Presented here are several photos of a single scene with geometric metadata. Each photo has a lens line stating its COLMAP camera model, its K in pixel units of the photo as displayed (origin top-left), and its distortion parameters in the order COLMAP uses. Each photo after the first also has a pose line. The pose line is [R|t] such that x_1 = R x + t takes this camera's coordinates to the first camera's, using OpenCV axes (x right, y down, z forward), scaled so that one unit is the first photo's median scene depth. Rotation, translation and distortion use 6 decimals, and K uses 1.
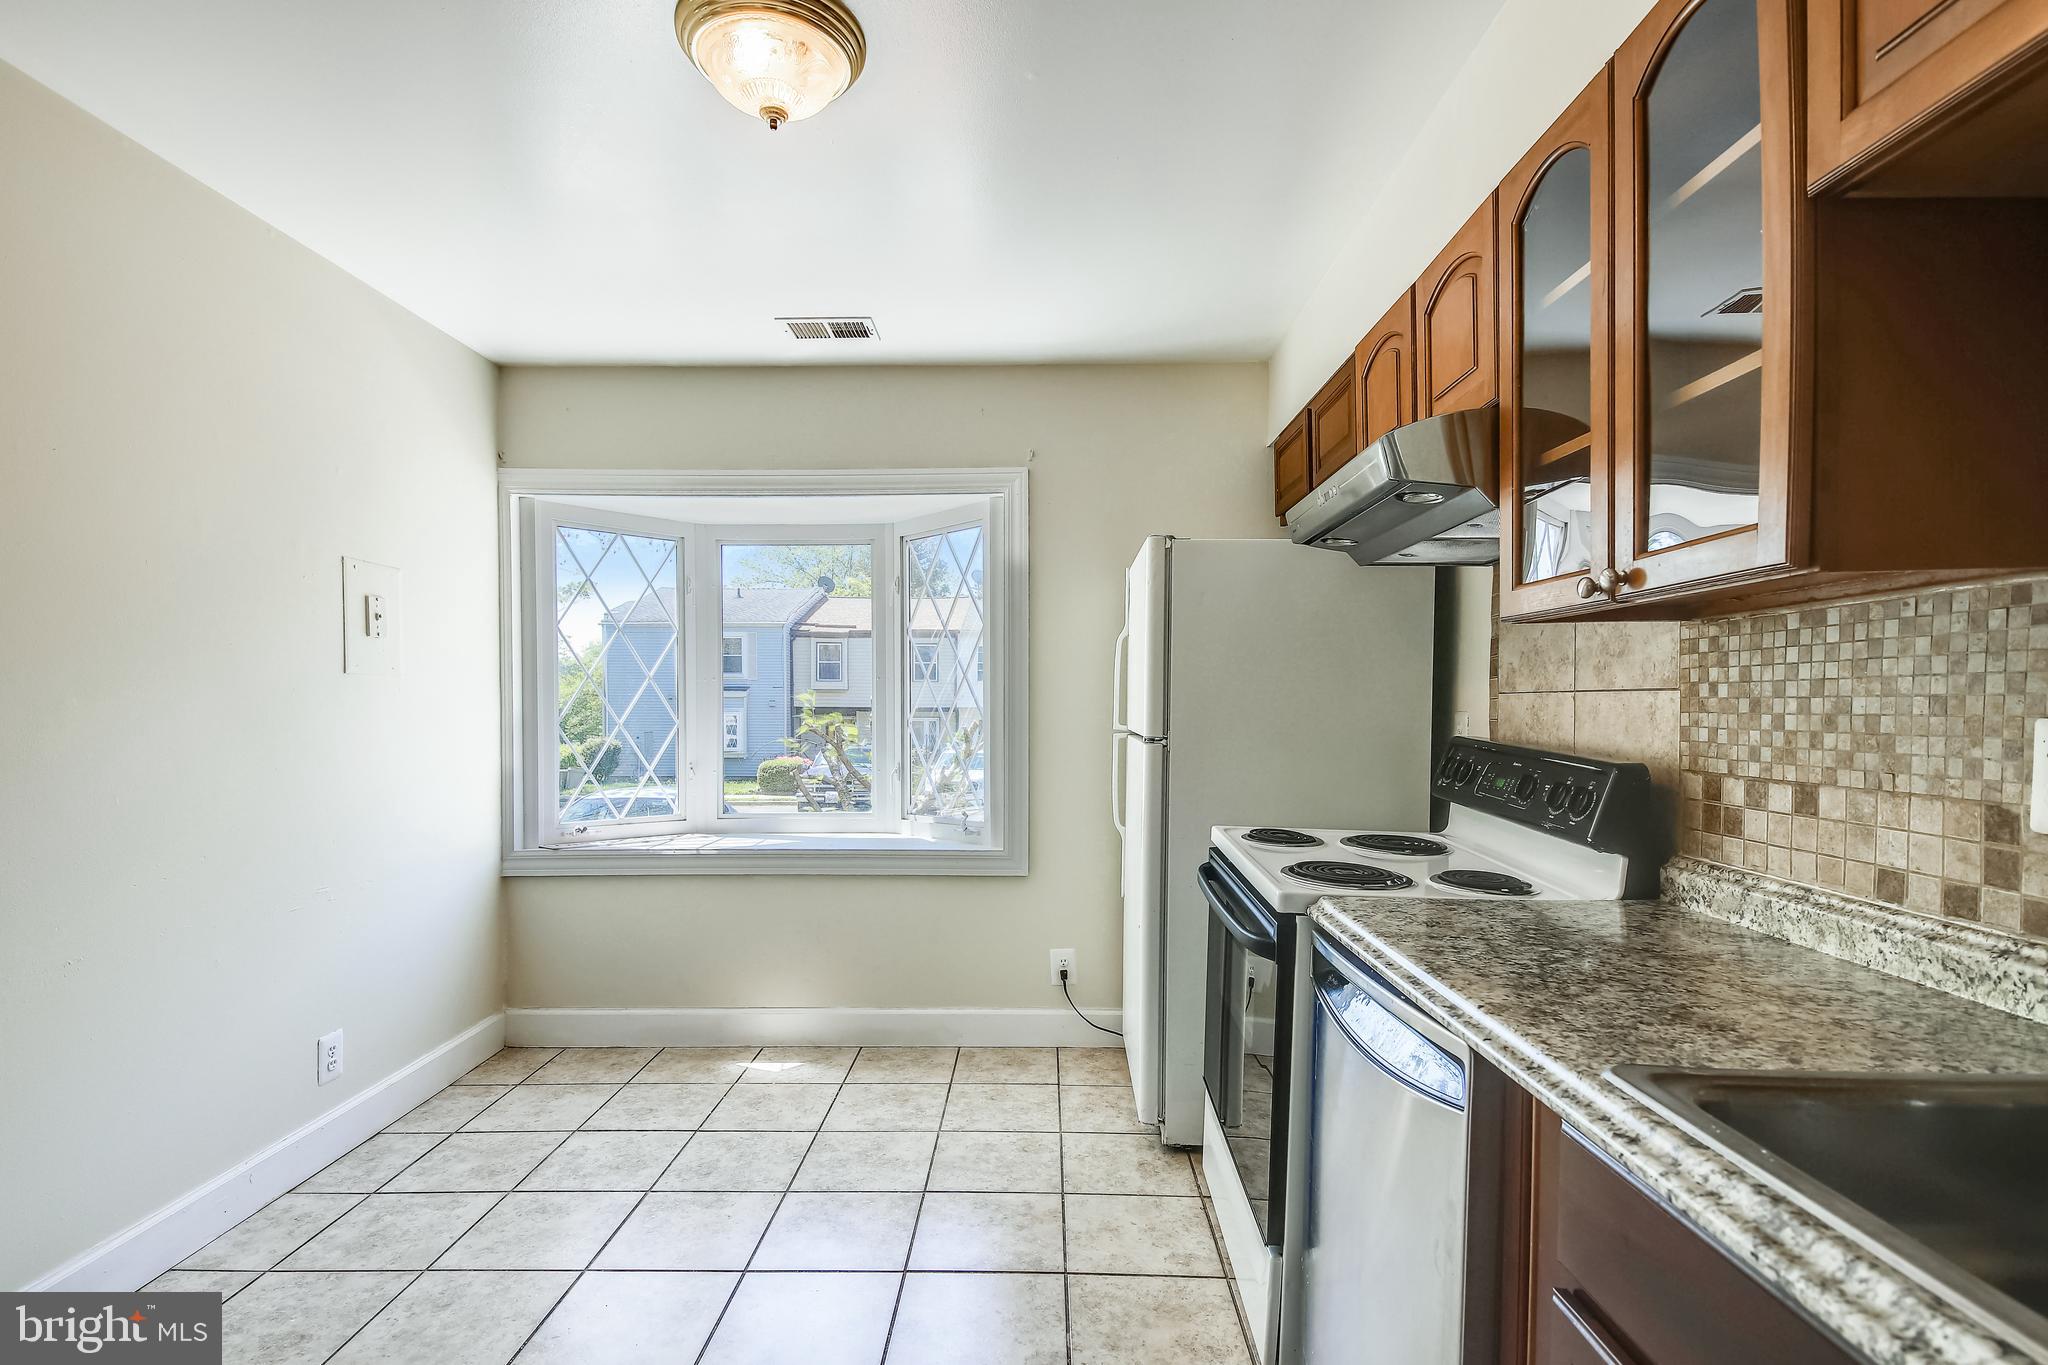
lens RADIAL K [[995.5, 0, 1024.0], [0, 995.5, 682.5], [0, 0, 1]] dist [0.040212, -0.024765]
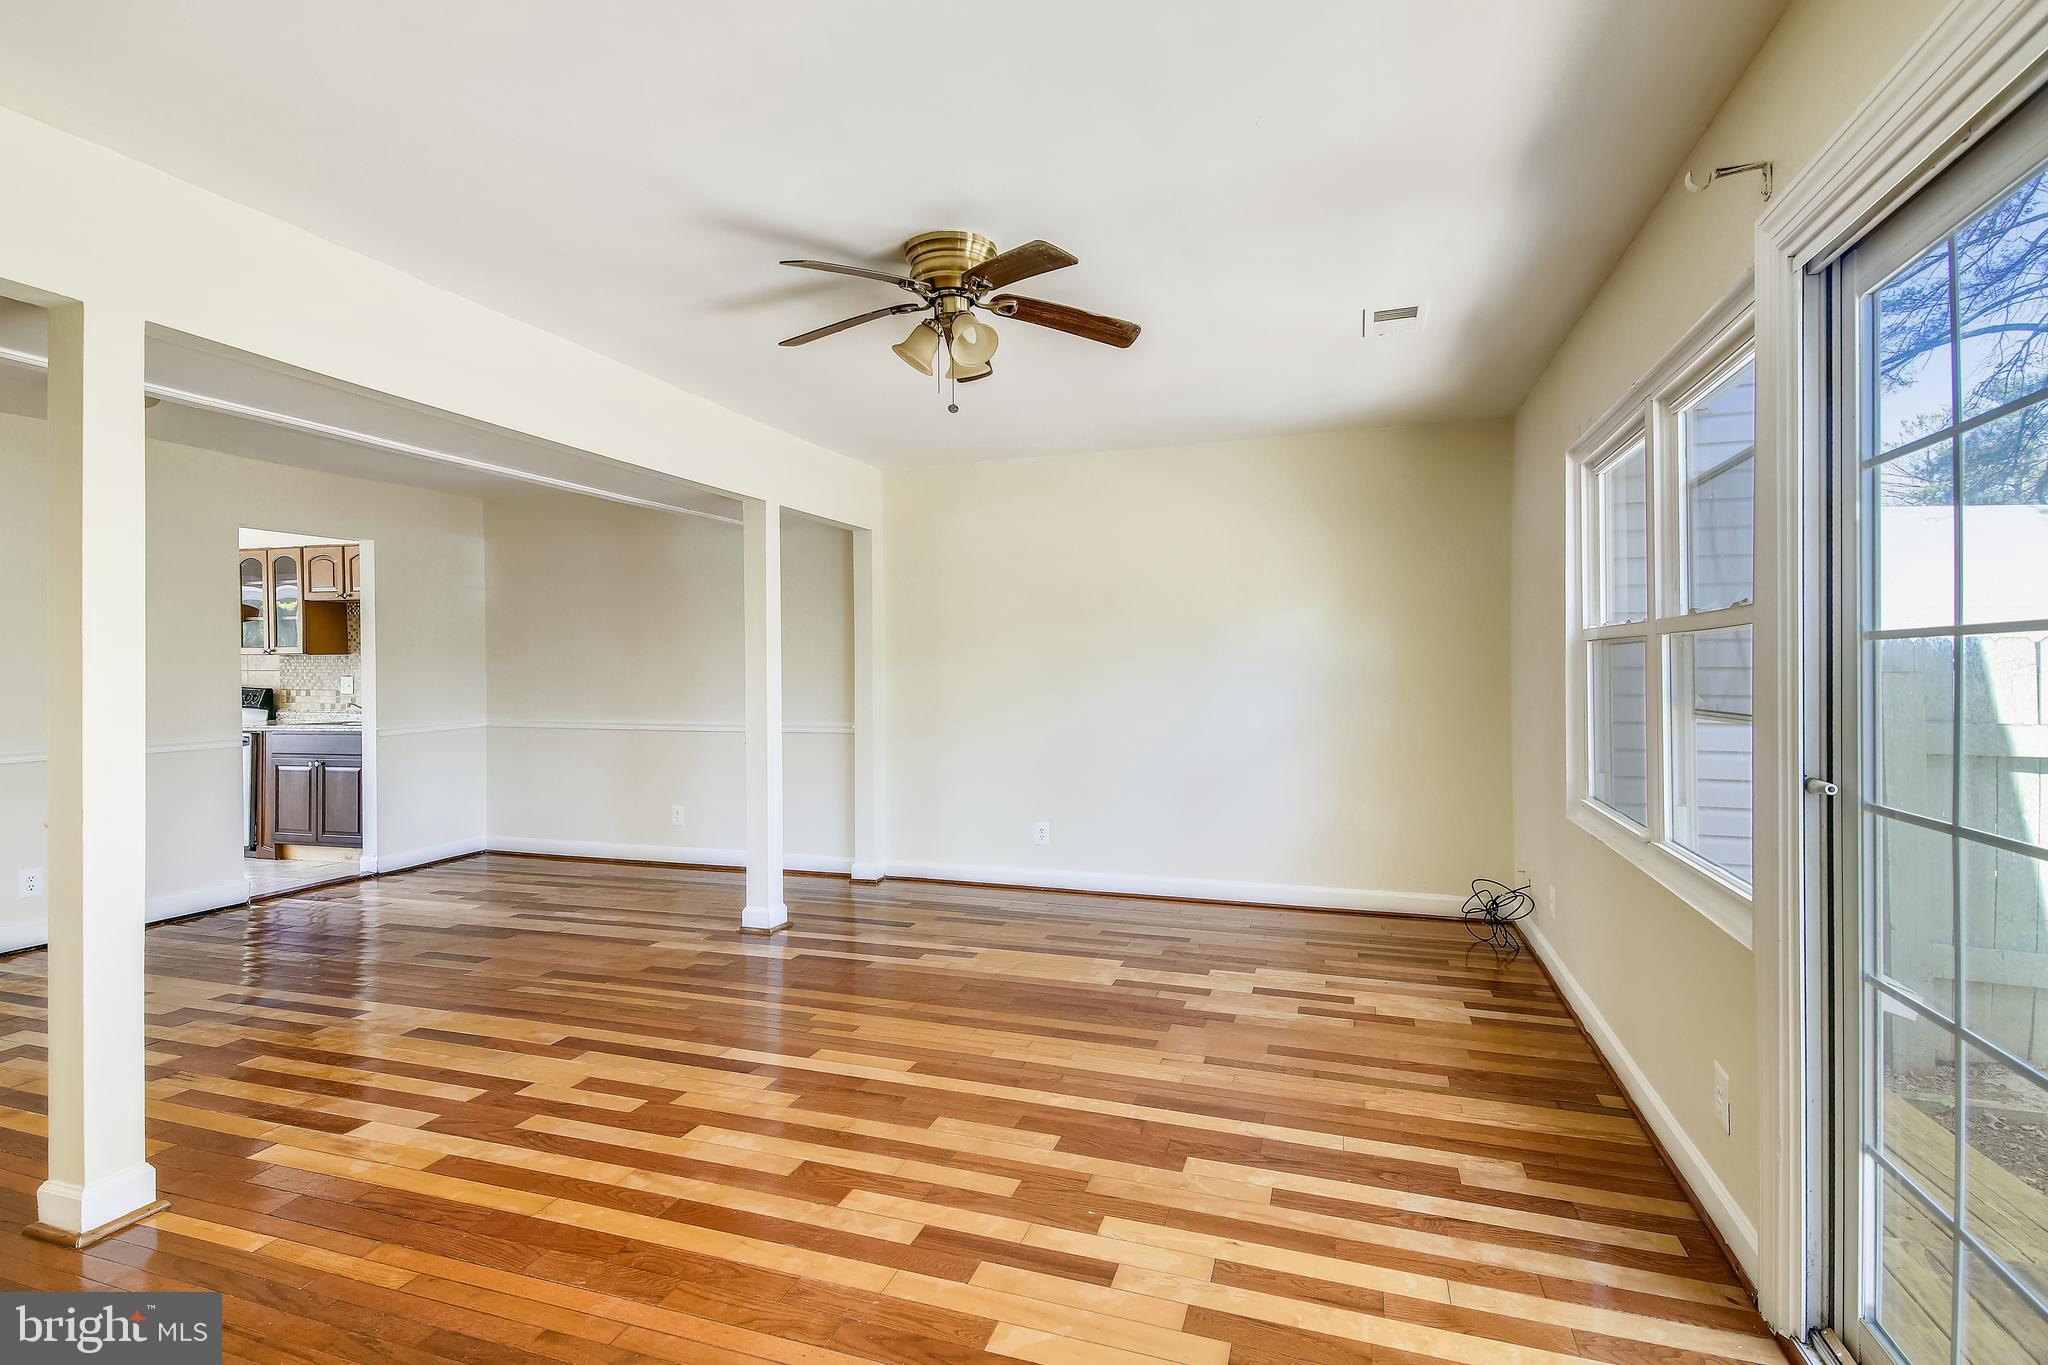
lens RADIAL K [[985.6, 0, 1013.7], [0, 985.6, 675.4], [0, 0, 1]] dist [0.042748, -0.023459]
pose [[0.311116, -0.036708, 0.949663, -2.854387], [-0.009890, 0.999075, 0.041857, -0.215206], [-0.950320, -0.022414, 0.310465, -3.872108]]
